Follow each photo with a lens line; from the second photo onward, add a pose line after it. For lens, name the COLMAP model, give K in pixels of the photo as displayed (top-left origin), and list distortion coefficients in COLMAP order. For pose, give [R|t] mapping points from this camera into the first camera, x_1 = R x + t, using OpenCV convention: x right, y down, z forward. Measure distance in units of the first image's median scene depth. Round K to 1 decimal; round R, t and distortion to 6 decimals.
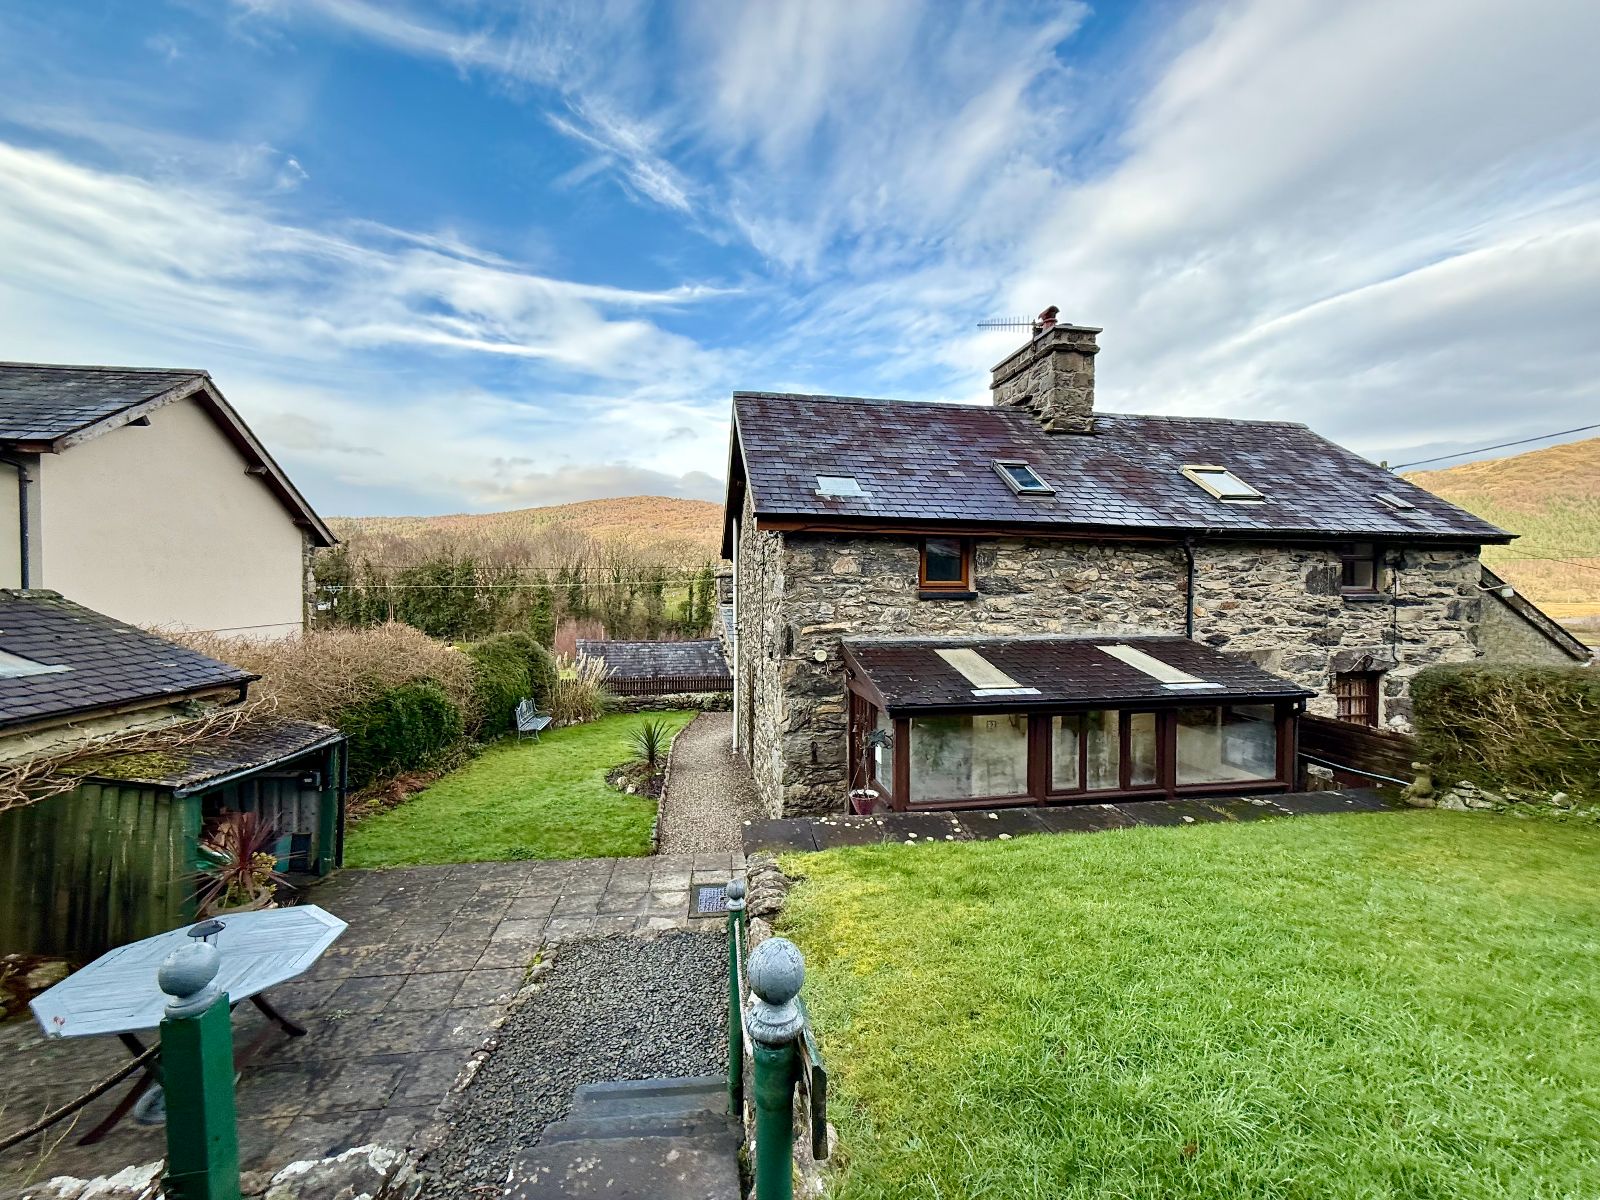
lens RADIAL K [[639.5, 0, 799.1], [0, 639.5, 600.2], [0, 0, 1]] dist [-0.003391, 0.000843]
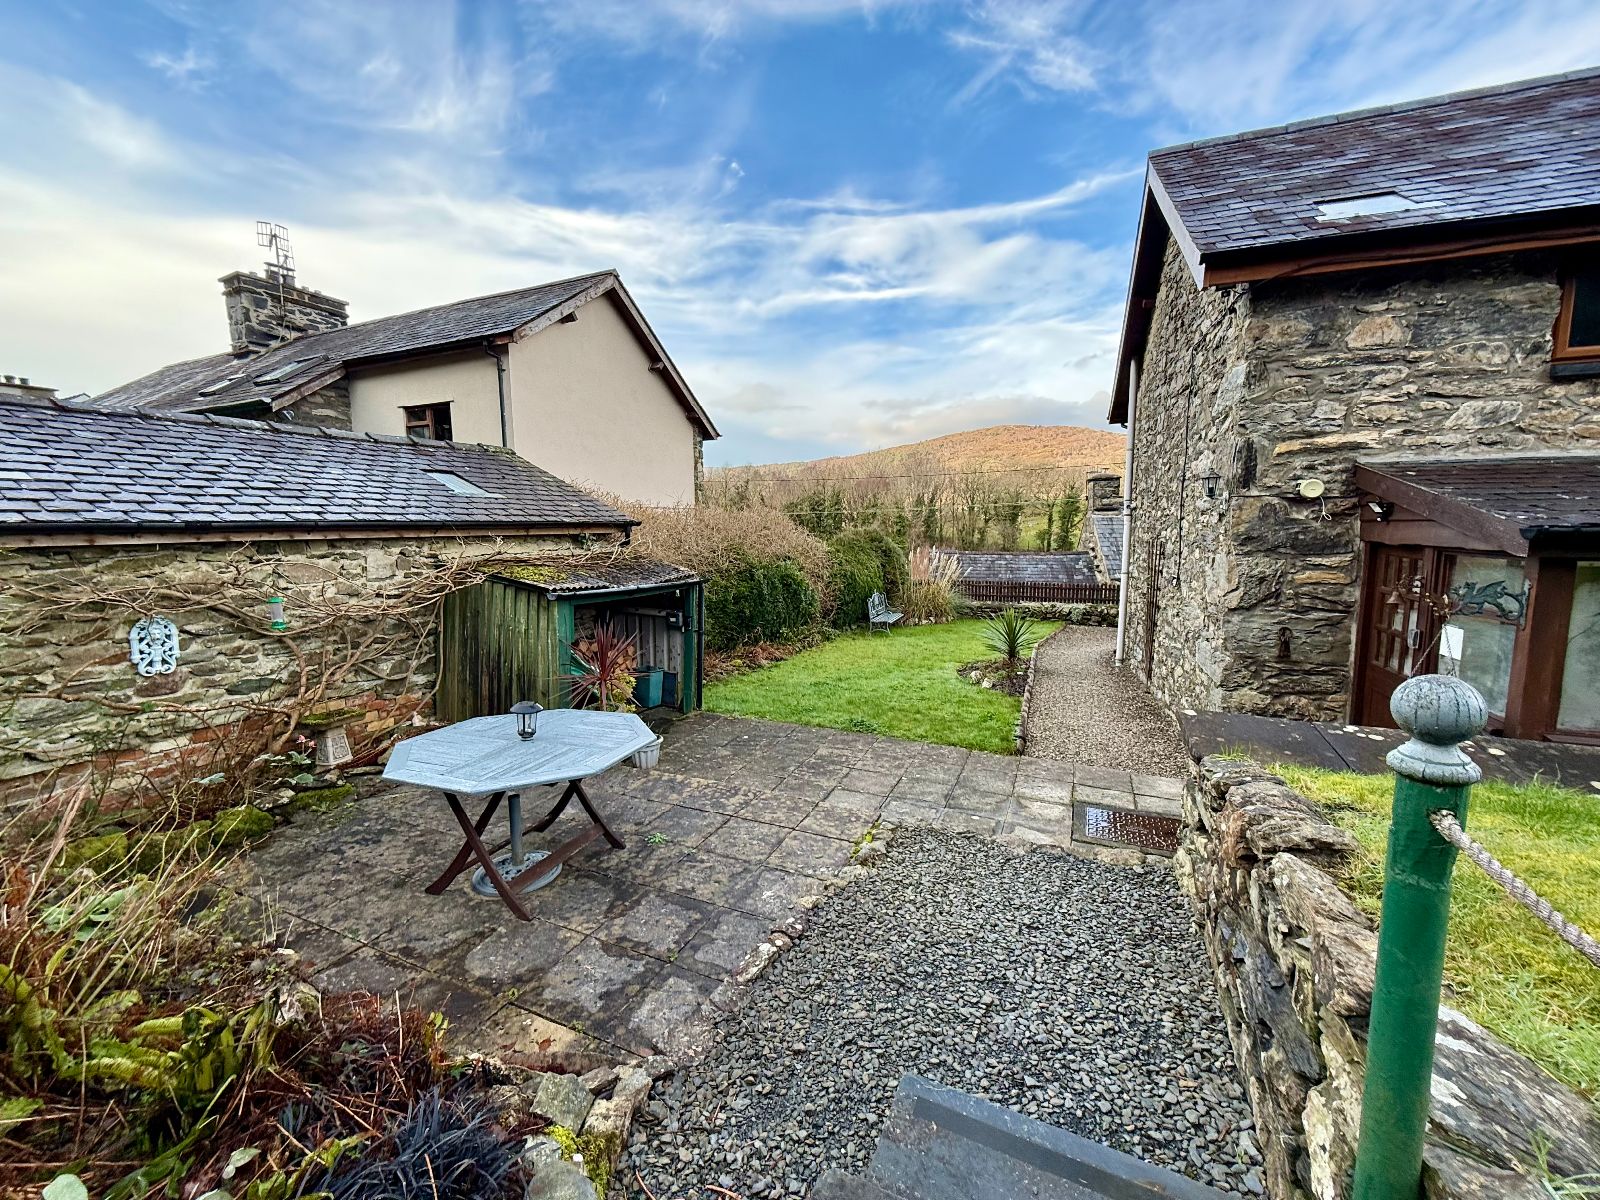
lens RADIAL K [[626.7, 0, 795.1], [0, 626.7, 597.9], [0, 0, 1]] dist [-0.002354, 0.000589]
pose [[0.853311, 0.050563, -0.518945, -0.070936], [-0.001060, 0.995453, 0.095248, 0.132984], [0.521402, -0.080726, 0.849484, 0.219689]]
